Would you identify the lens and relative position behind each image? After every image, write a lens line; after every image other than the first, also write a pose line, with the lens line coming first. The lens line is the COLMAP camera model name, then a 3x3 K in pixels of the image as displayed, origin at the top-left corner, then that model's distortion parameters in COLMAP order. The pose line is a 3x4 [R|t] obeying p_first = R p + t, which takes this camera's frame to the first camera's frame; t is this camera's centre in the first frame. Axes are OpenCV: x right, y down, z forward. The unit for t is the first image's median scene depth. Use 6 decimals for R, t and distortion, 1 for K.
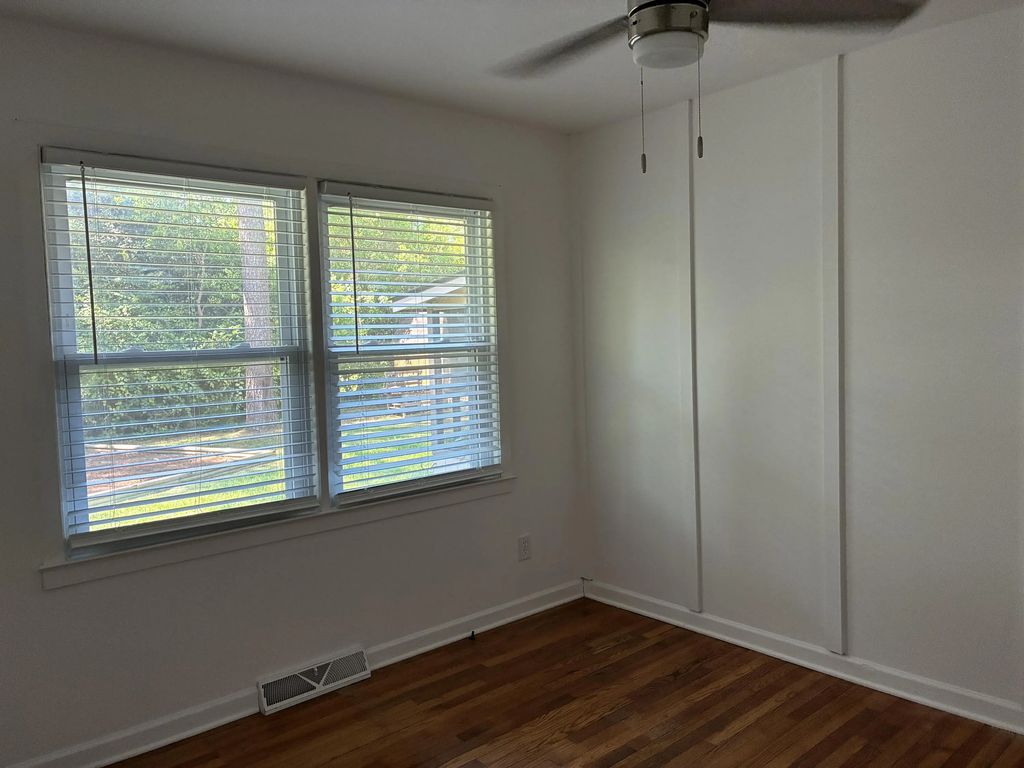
lens RADIAL K [[780.4, 0, 511.0], [0, 780.4, 381.8], [0, 0, 1]] dist [0.023557, -0.008927]
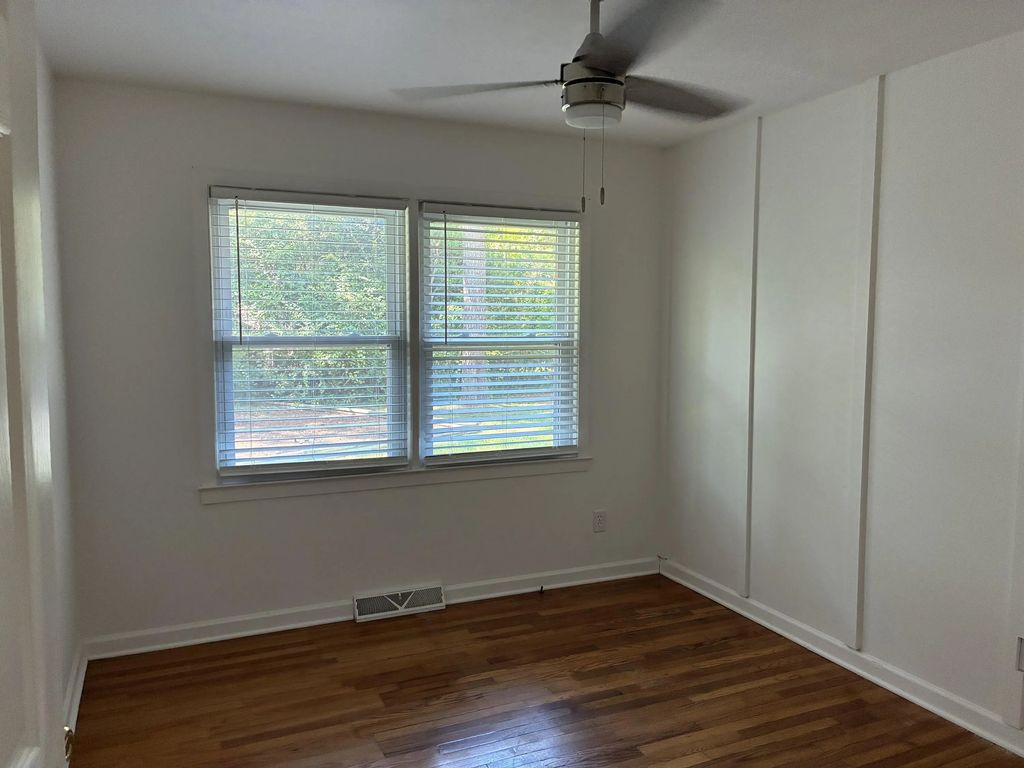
lens RADIAL K [[780.4, 0, 513.3], [0, 780.4, 385.6], [0, 0, 1]] dist [0.023557, -0.008927]
pose [[0.953680, 0.059138, -0.294954, 0.271315], [-0.051755, 0.998122, 0.032782, -0.016537], [0.296339, -0.015998, 0.954949, -0.133821]]
